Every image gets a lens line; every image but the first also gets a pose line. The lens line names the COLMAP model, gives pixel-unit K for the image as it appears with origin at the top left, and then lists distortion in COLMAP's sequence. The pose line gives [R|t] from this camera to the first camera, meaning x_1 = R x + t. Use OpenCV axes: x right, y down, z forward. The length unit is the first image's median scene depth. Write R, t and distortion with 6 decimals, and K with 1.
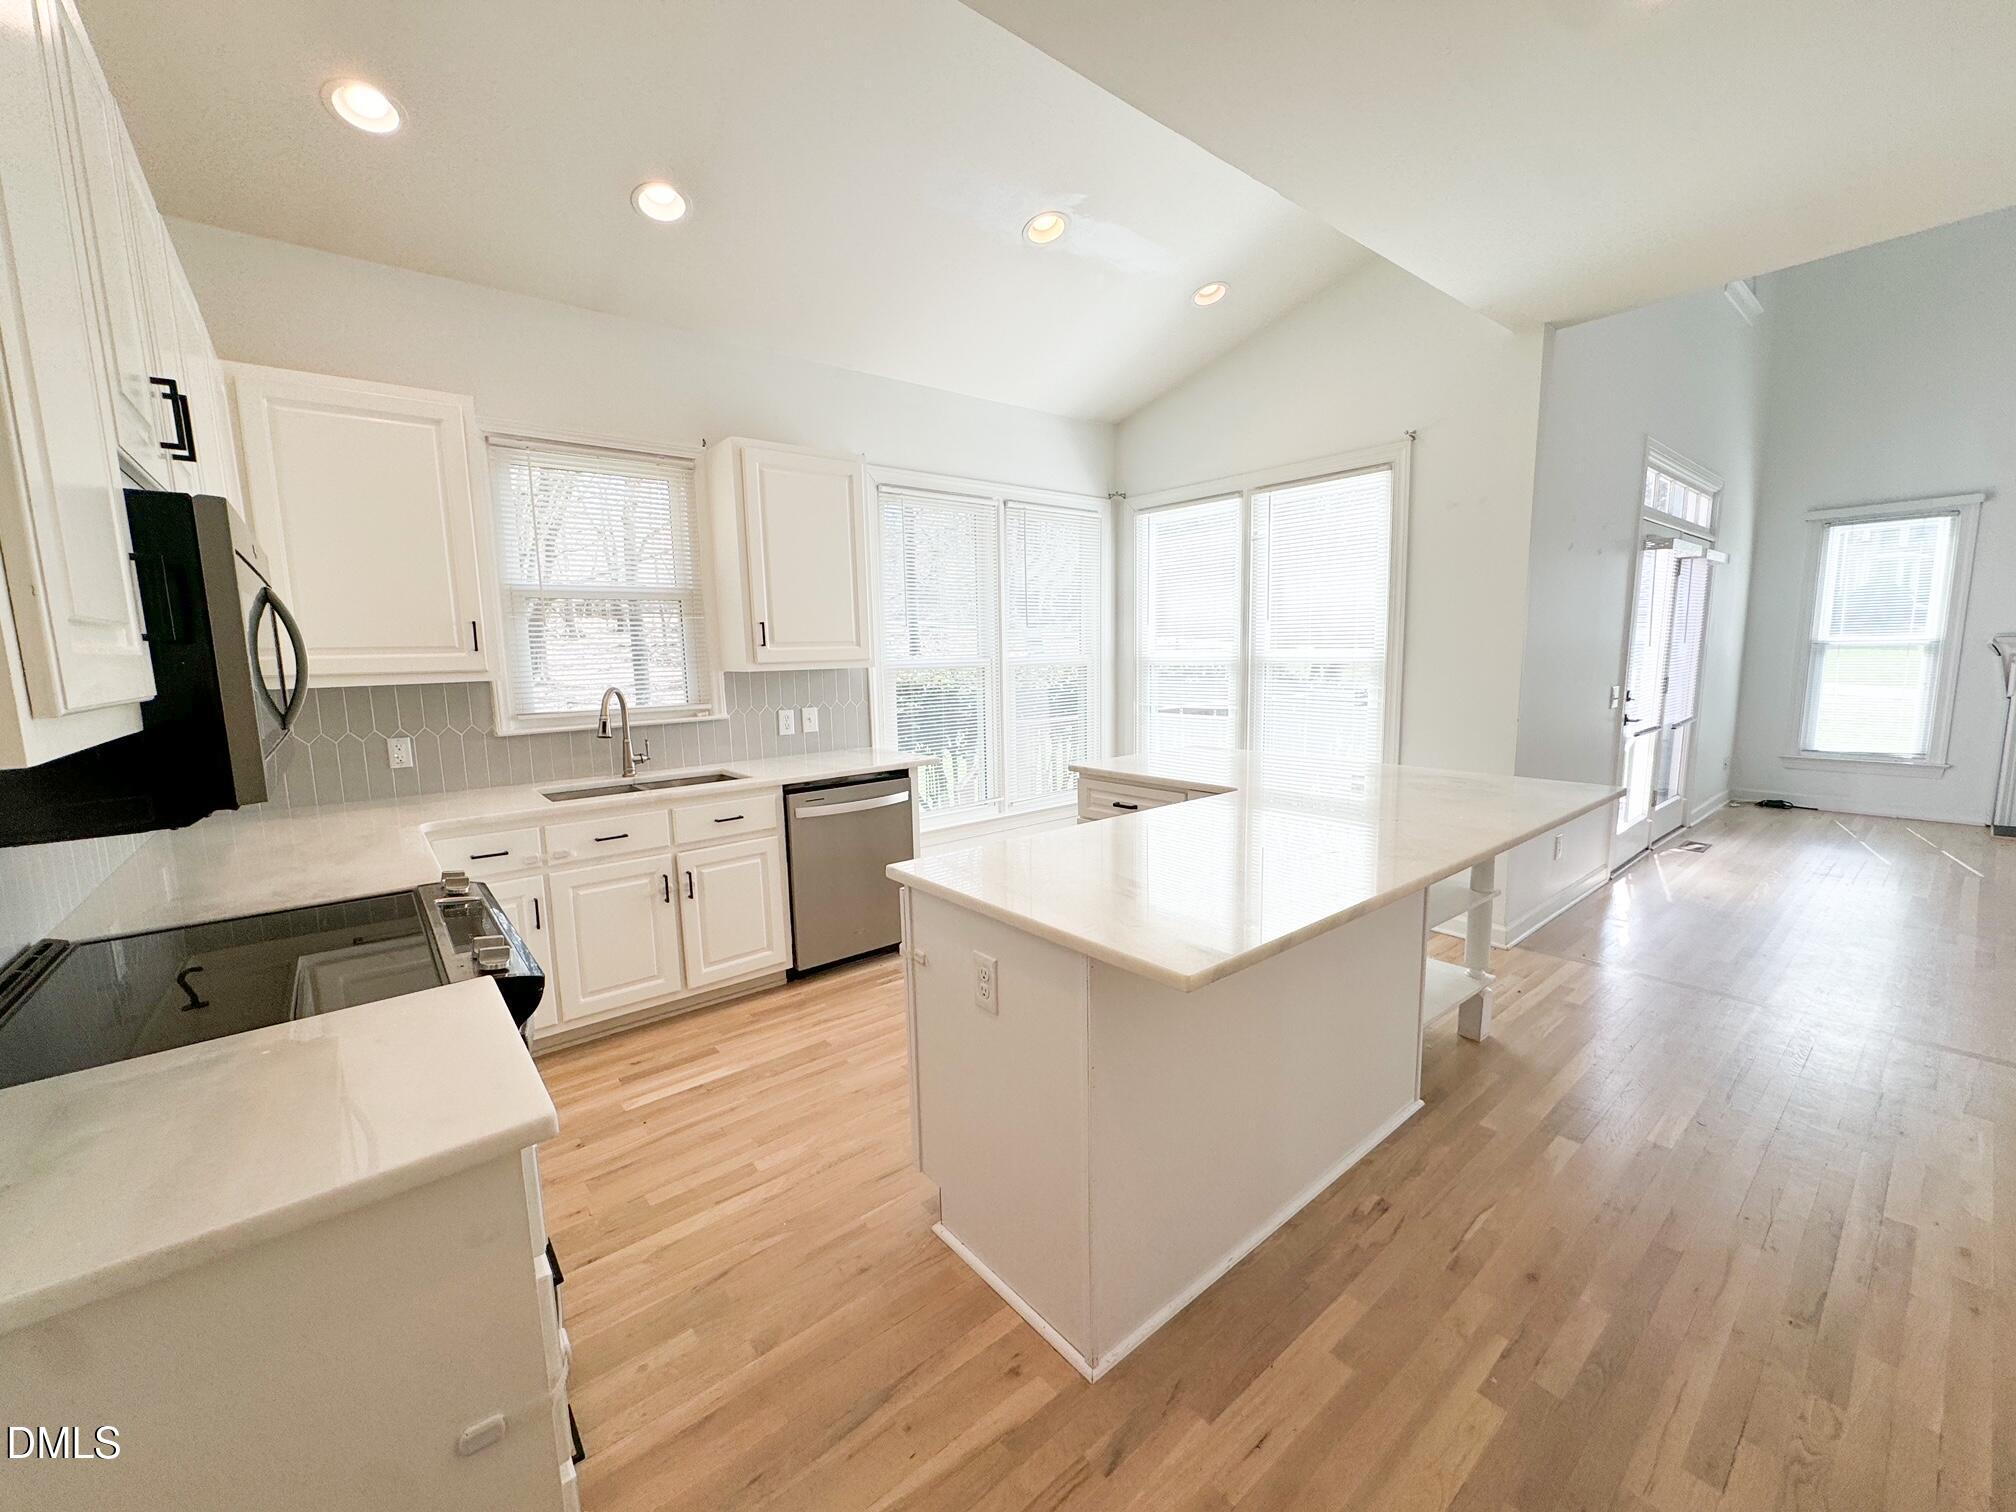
lens RADIAL K [[809.1, 0, 1003.1], [0, 809.1, 761.7], [0, 0, 1]] dist [-0.003393, -0.000307]
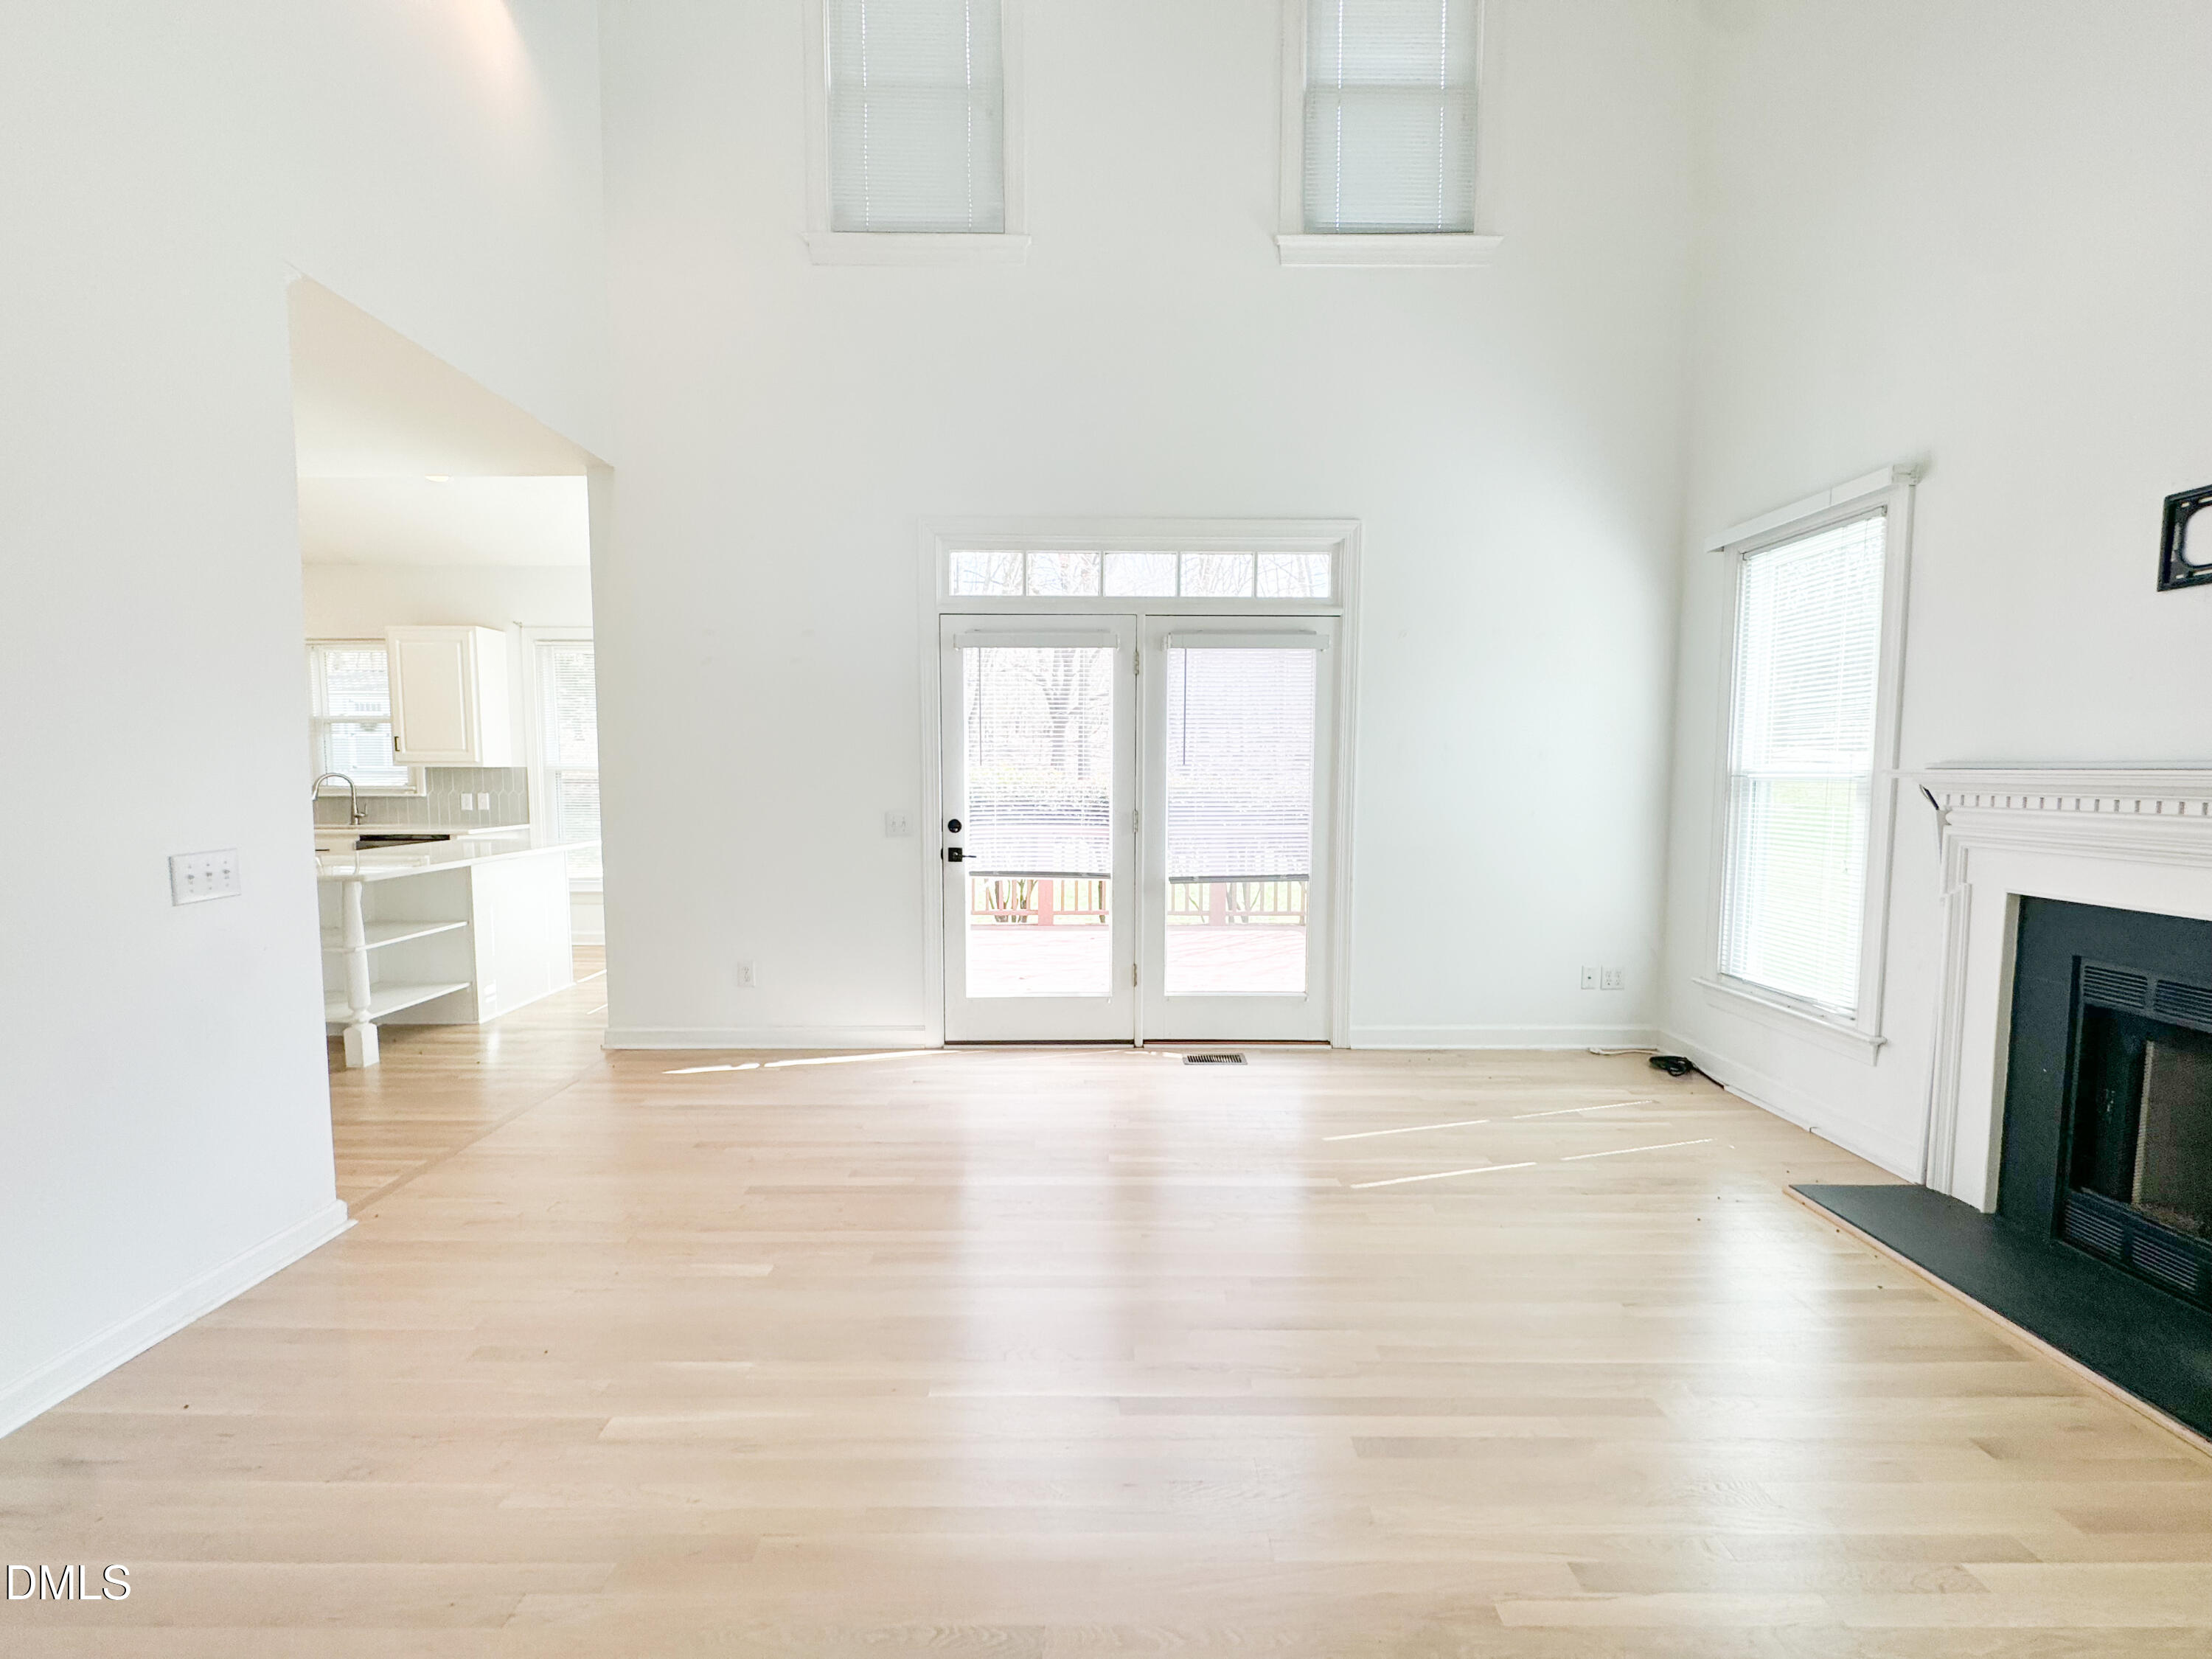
lens RADIAL K [[887.7, 0, 1110.5], [0, 887.7, 831.7], [0, 0, 1]] dist [-0.003393, -0.000307]
pose [[0.775390, 0.068811, -0.627723, 2.001495], [-0.107410, 0.993932, -0.023723, -0.096713], [0.622281, 0.085818, 0.778075, 0.539981]]
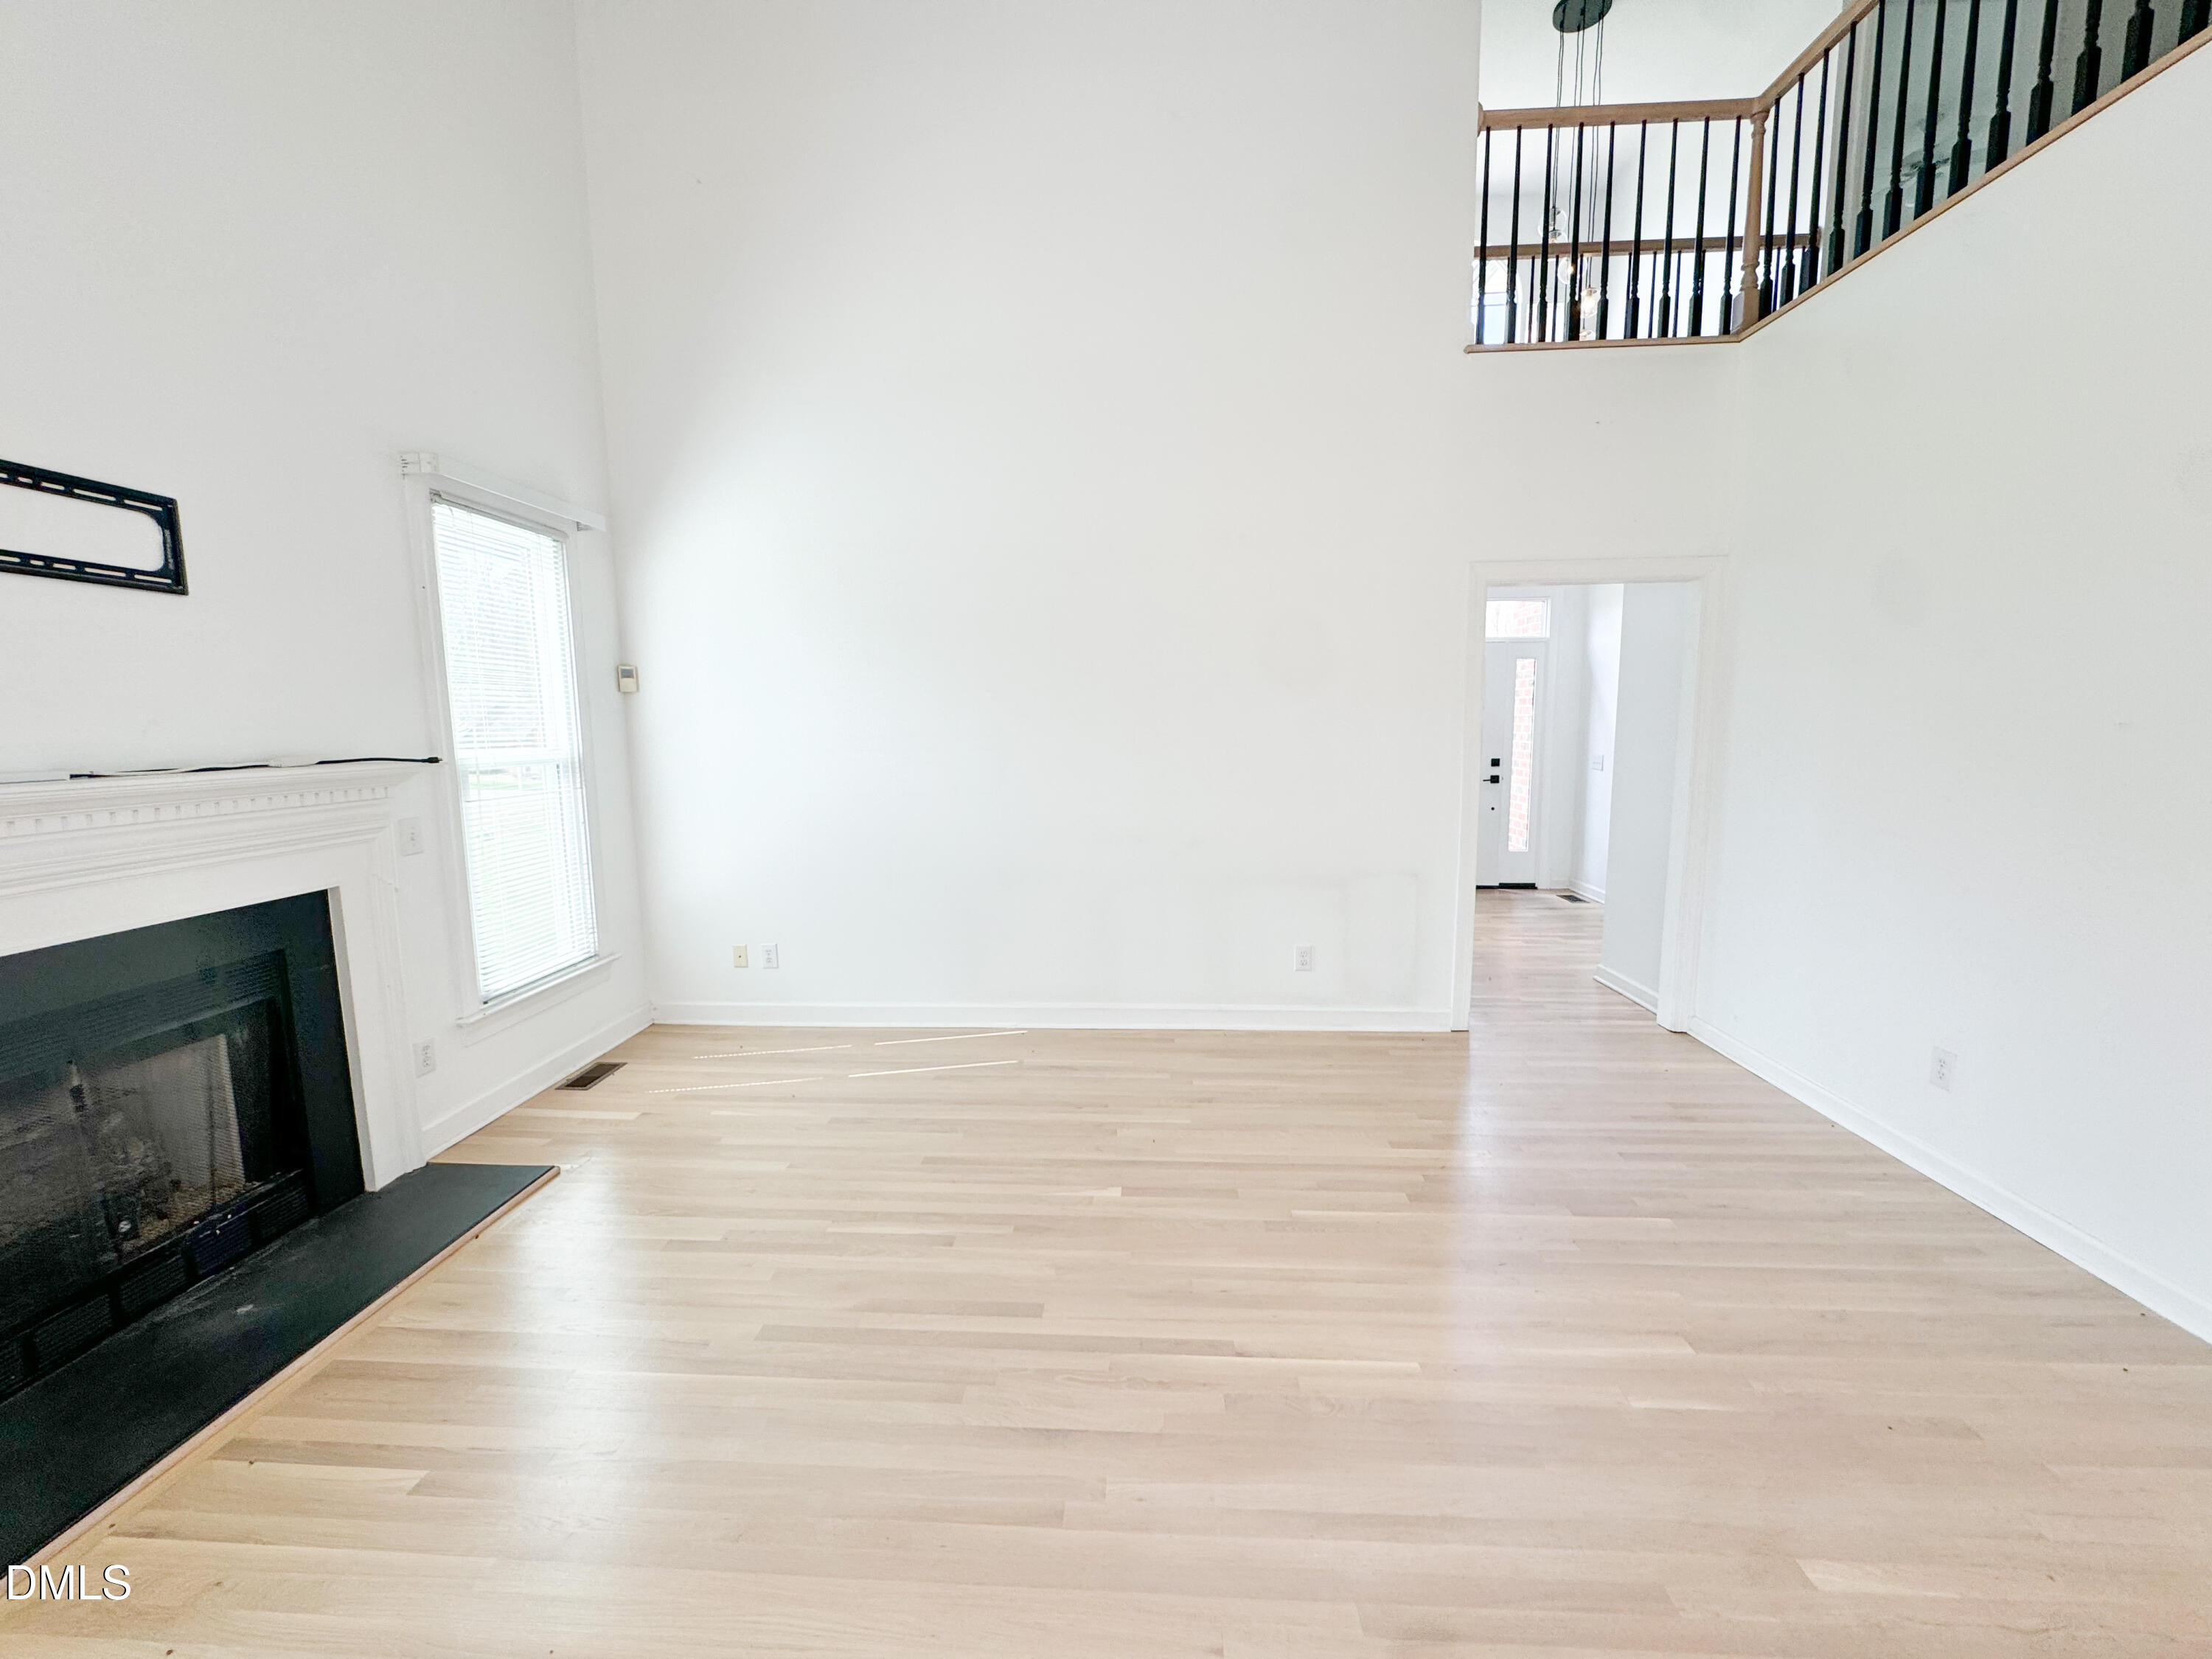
lens RADIAL K [[887.7, 0, 1103.8], [0, 887.7, 838.1], [0, 0, 1]] dist [-0.003393, -0.000307]
pose [[-0.733336, -0.059482, 0.677260, 1.350544], [0.124500, 0.967571, 0.219787, -0.239241], [-0.668370, 0.245496, -0.702149, 1.416218]]
